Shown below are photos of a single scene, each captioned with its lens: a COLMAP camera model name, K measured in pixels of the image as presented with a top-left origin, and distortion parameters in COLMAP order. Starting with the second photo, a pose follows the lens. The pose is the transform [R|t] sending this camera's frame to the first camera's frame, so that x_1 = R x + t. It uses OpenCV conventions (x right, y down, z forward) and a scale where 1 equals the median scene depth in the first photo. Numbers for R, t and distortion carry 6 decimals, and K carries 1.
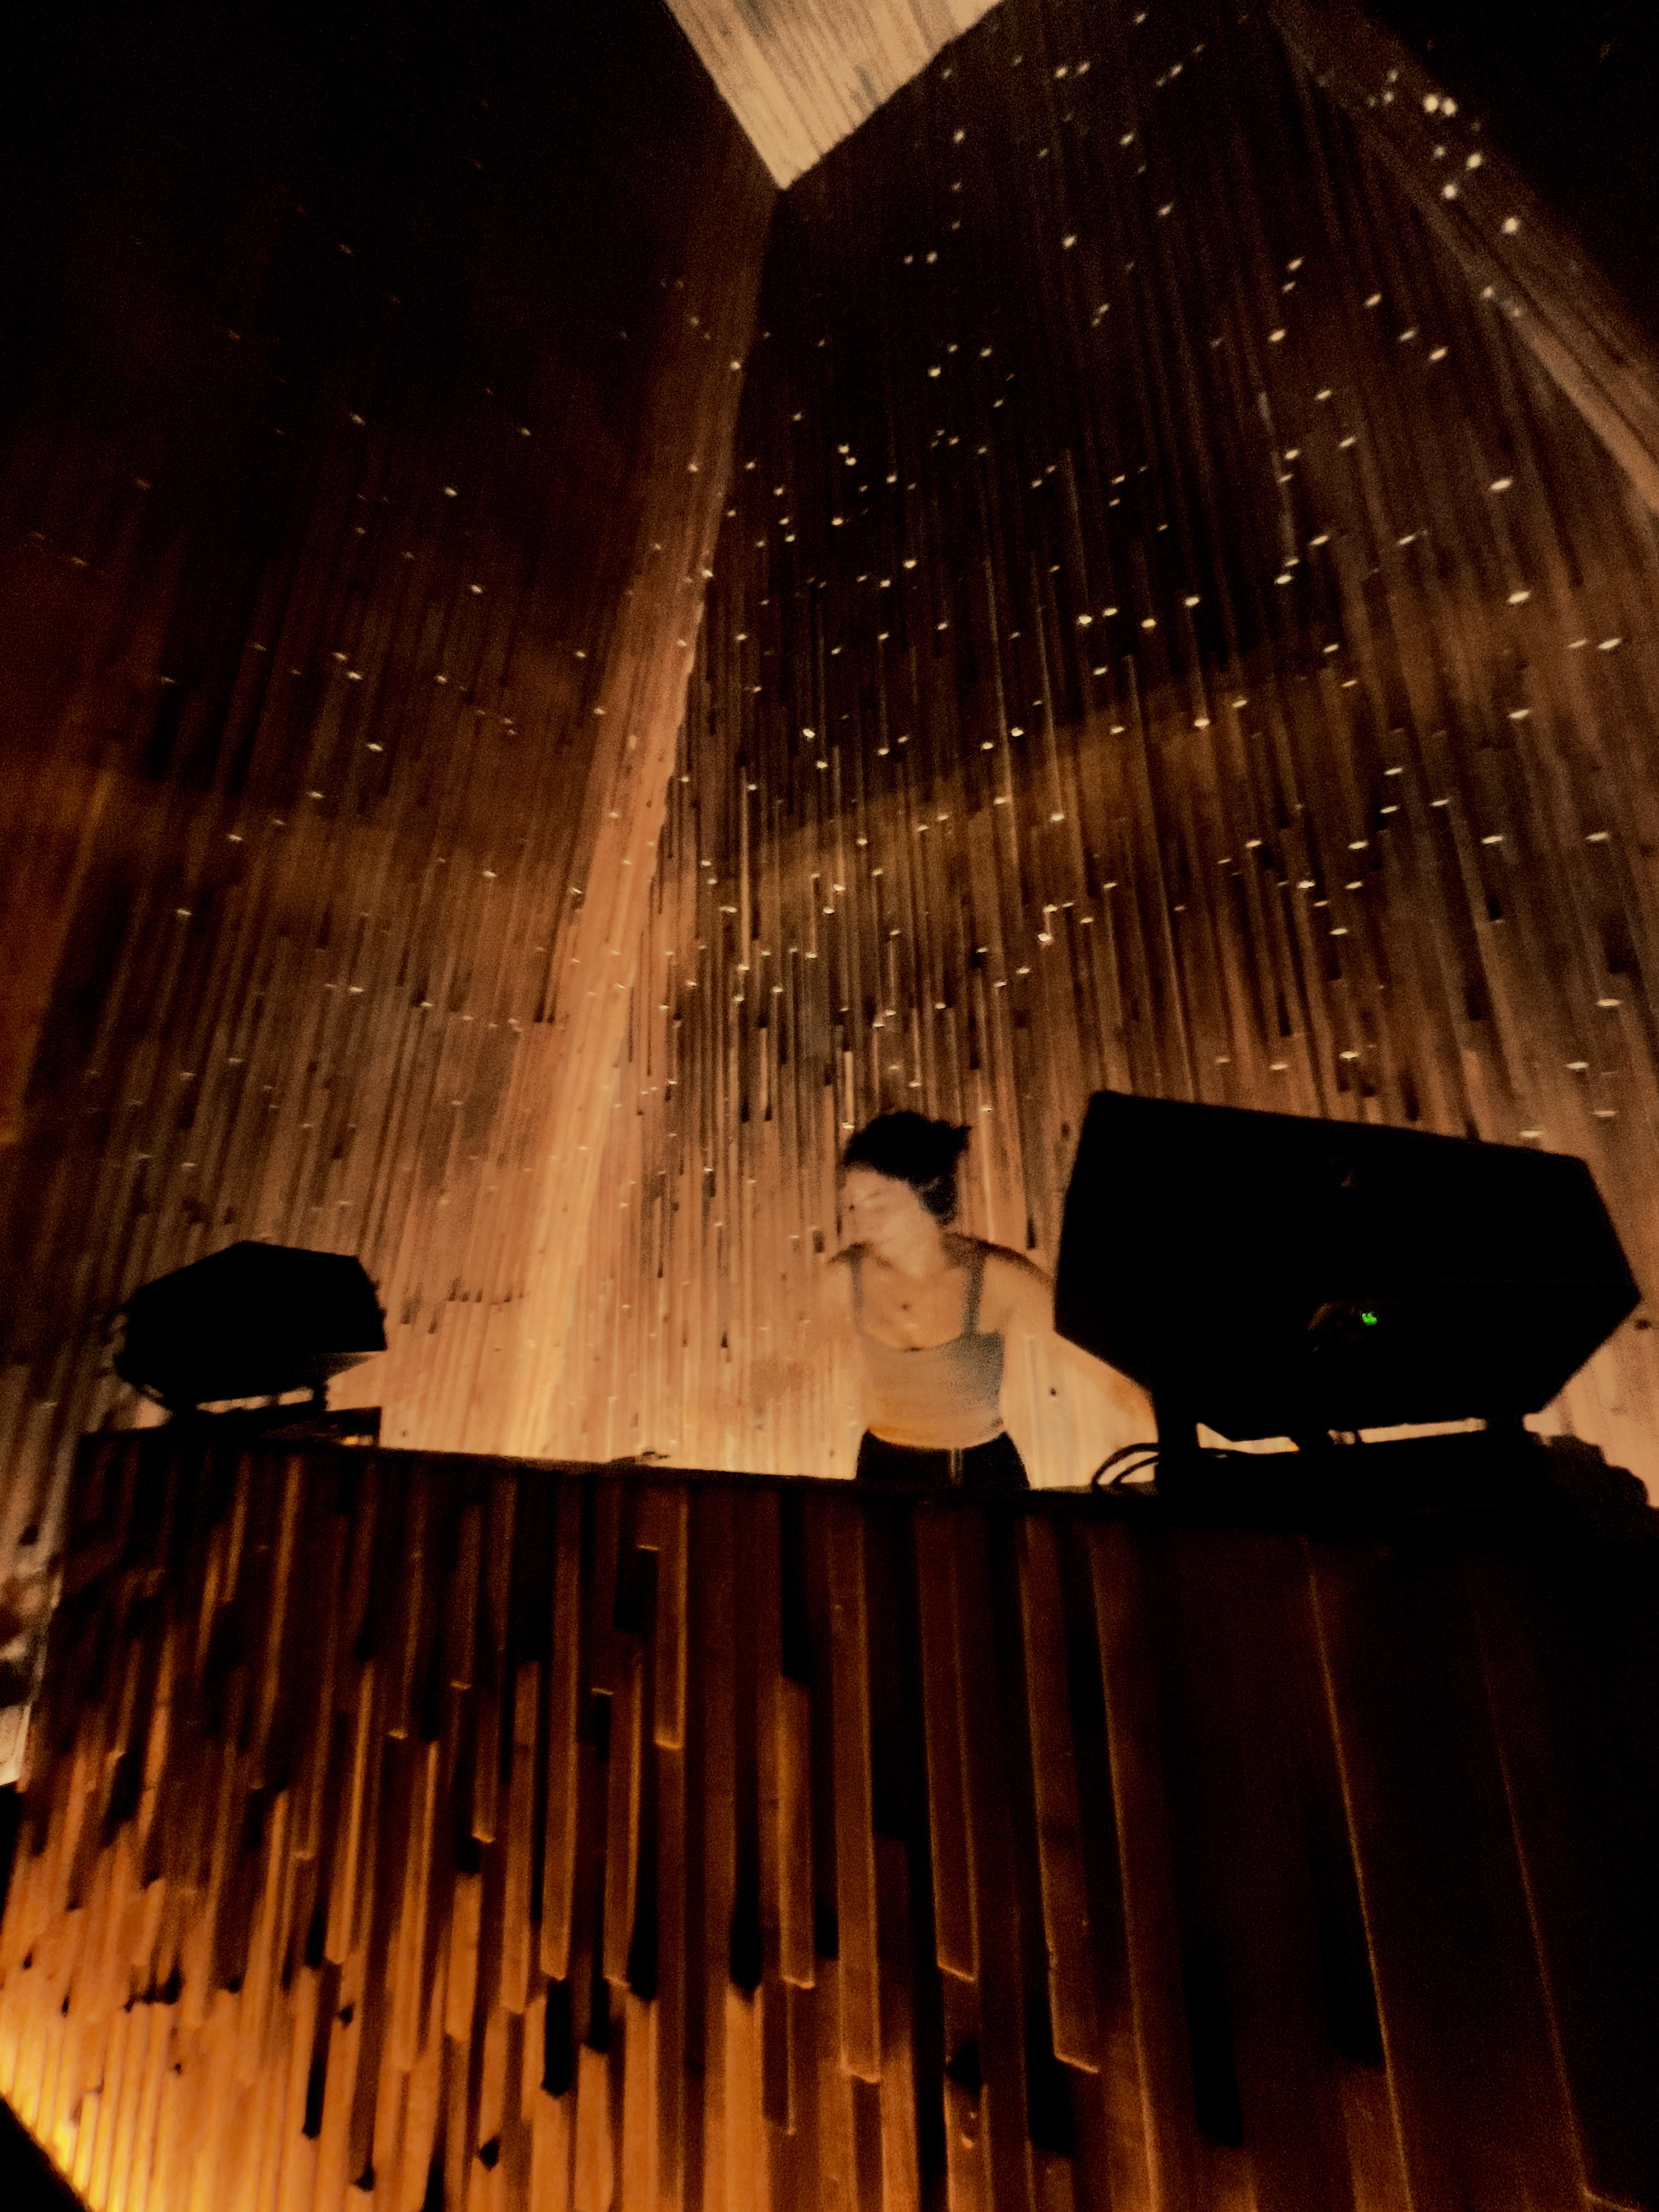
lens RADIAL K [[890.5, 0, 838.8], [0, 890.5, 1107.0], [0, 0, 1]] dist [-0.000316, 0.001392]
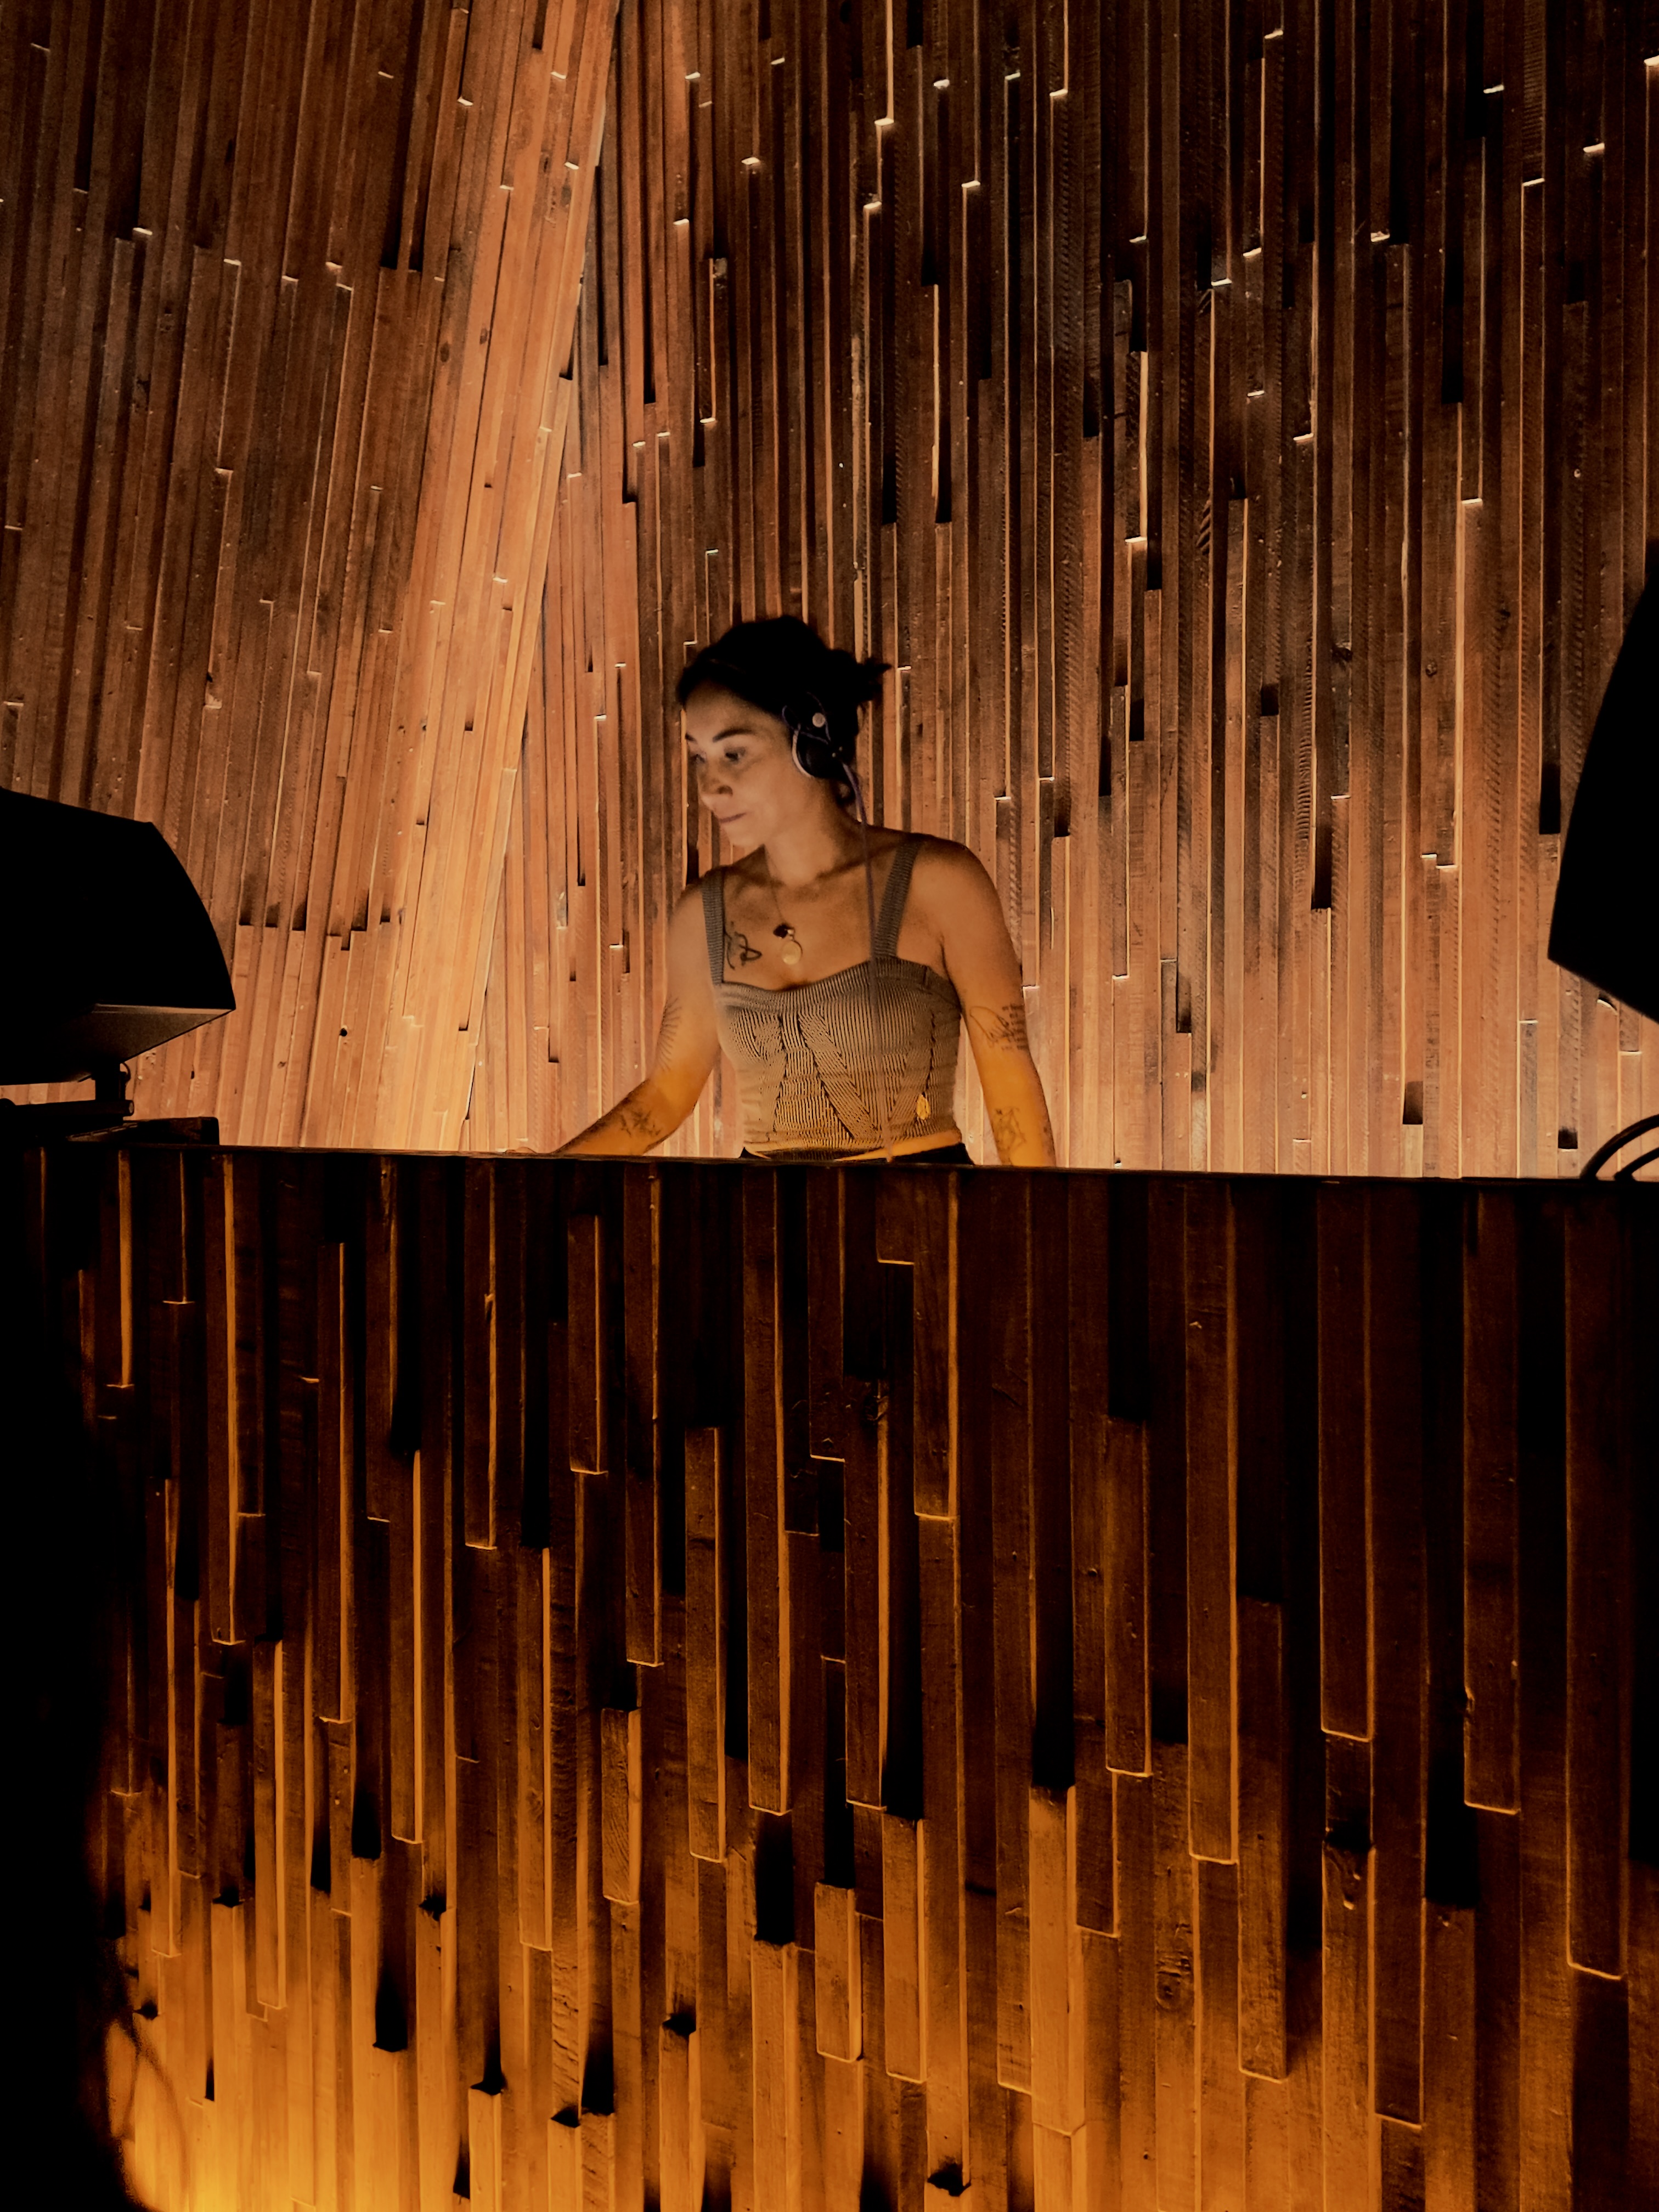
lens RADIAL K [[2379.6, 0, 840.6], [0, 2379.6, 1111.1], [0, 0, 1]] dist [0.049560, 0.000000]
pose [[0.996278, 0.026925, -0.081891, -0.030382], [-0.003520, 0.961887, 0.273425, -0.027477], [0.086132, -0.272119, 0.958401, -0.181956]]
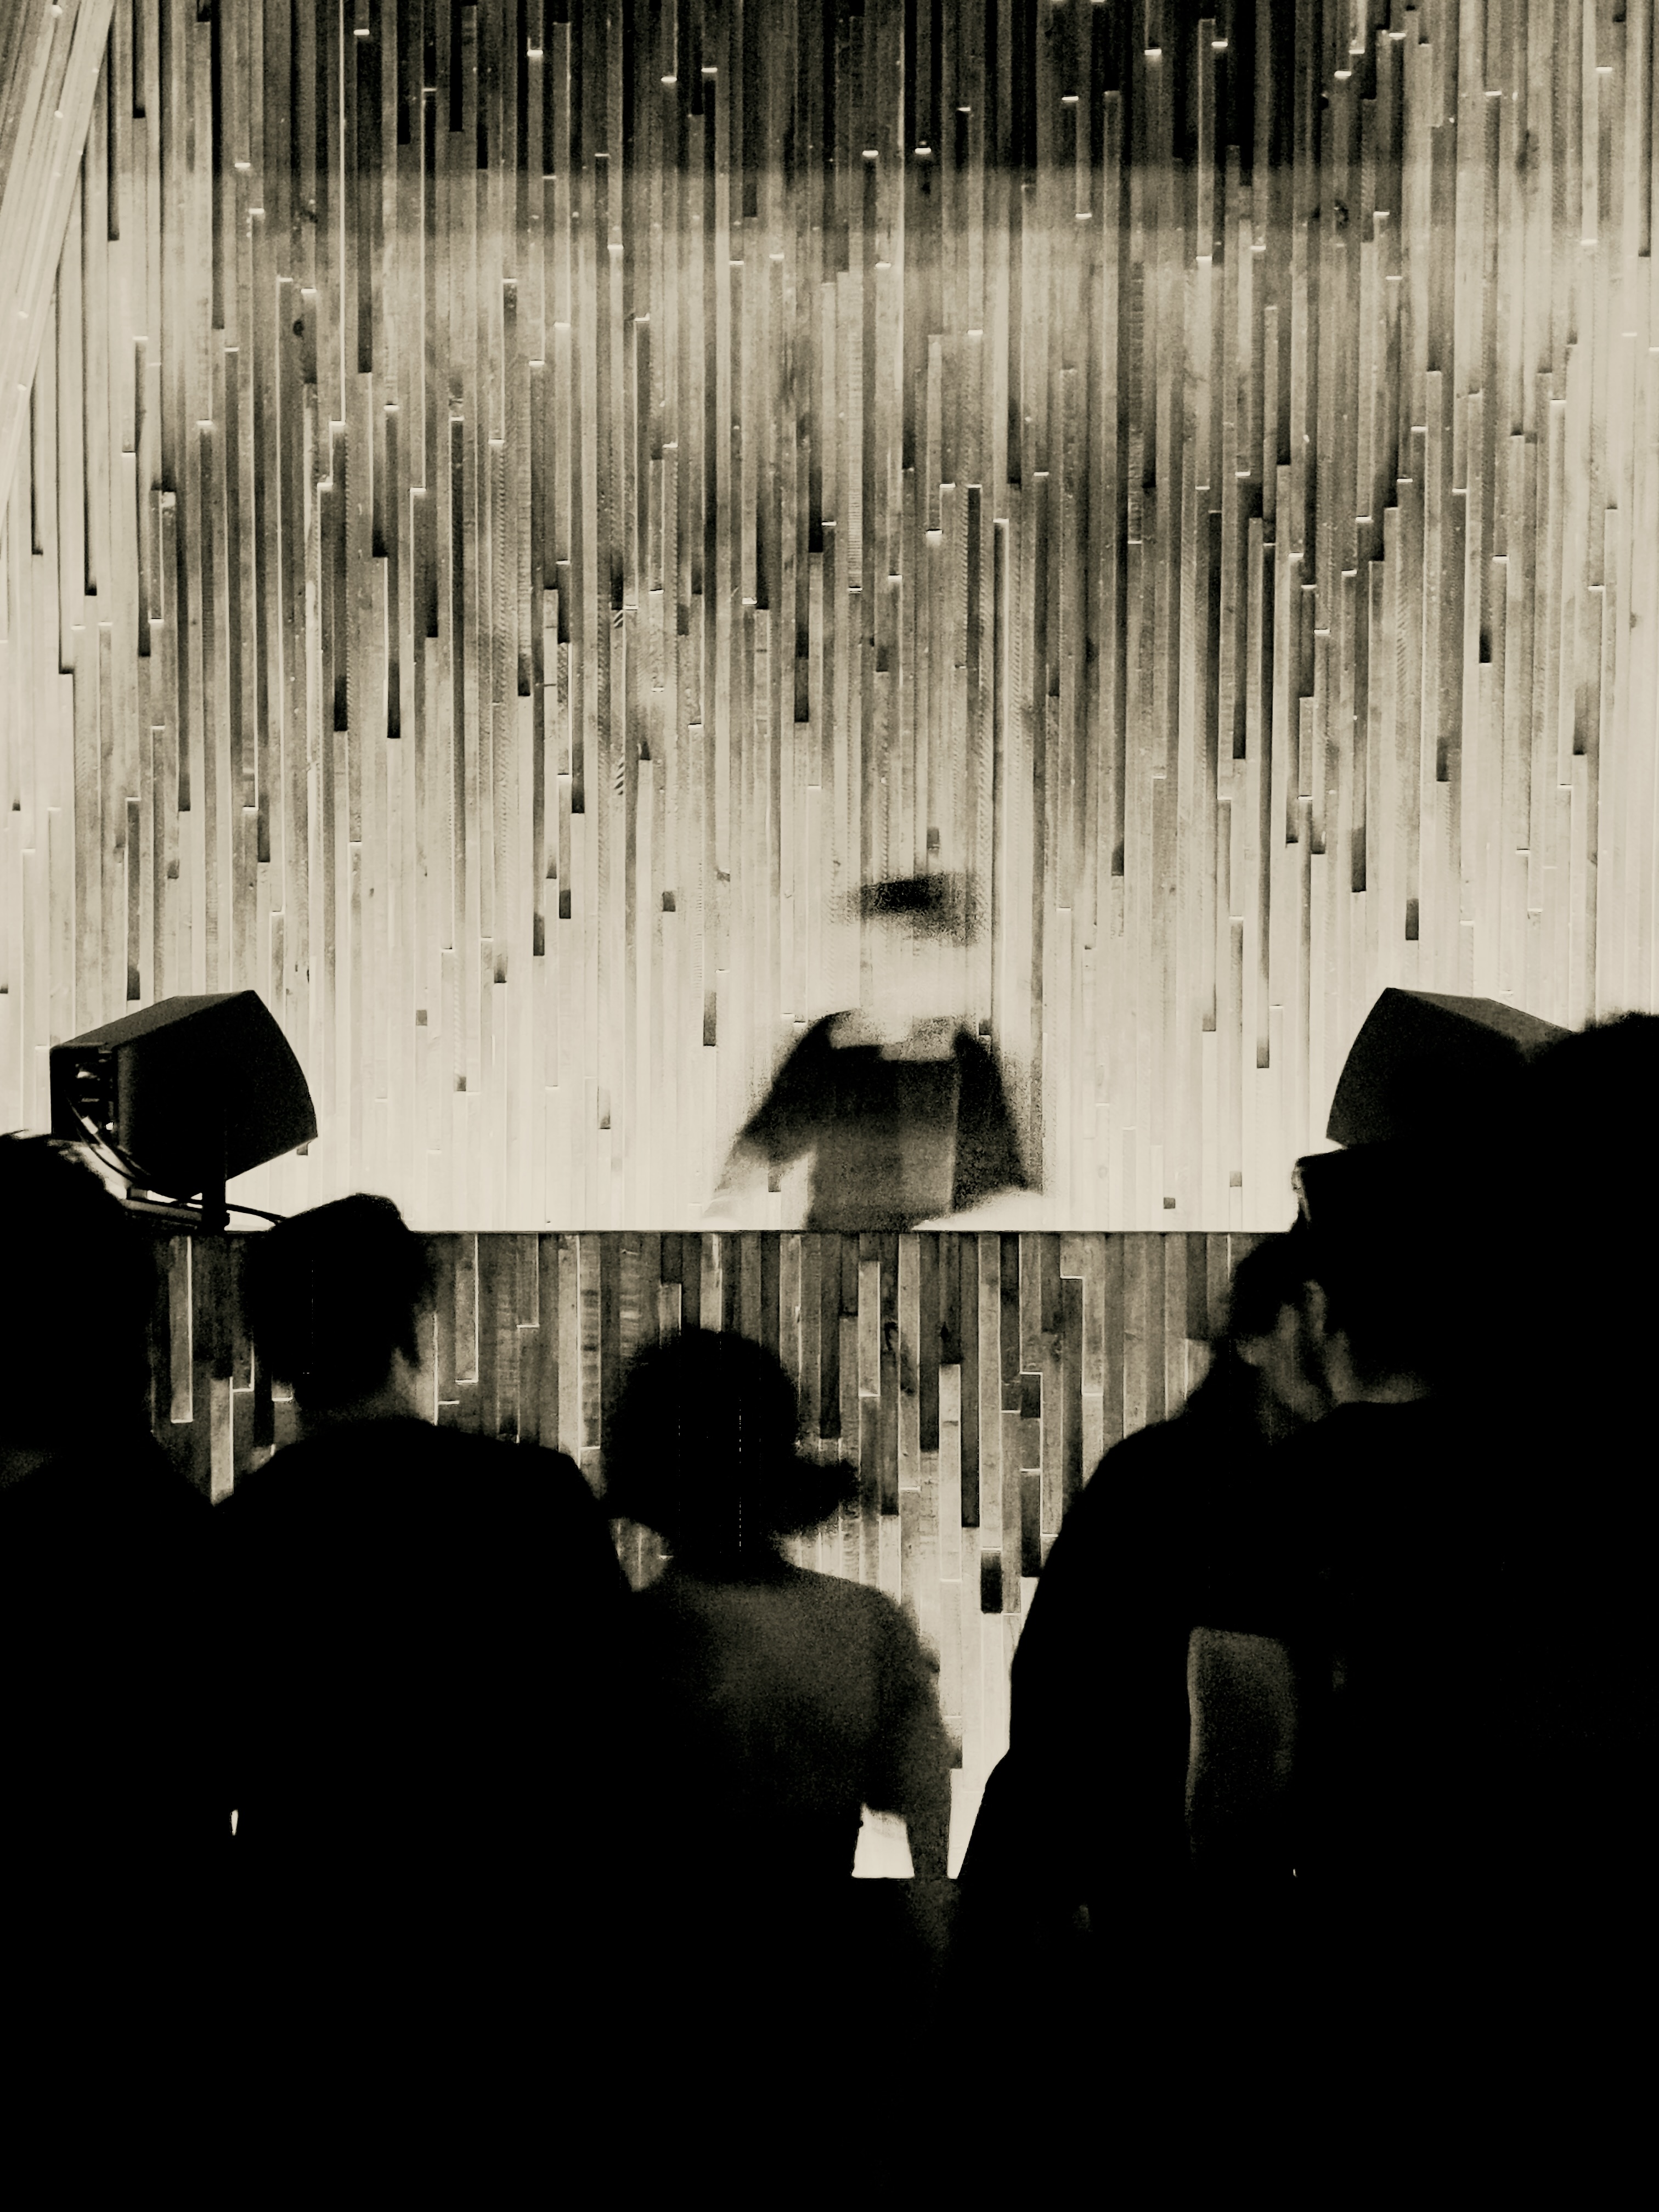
lens RADIAL K [[2535.1, 0, 872.4], [0, 2535.1, 1150.6], [0, 0, 1]] dist [0.042989, 0.000000]
pose [[0.854470, 0.020310, 0.519103, -0.701338], [-0.158581, 0.961739, 0.223404, -0.151805], [-0.494705, -0.273212, 0.824999, -0.577869]]
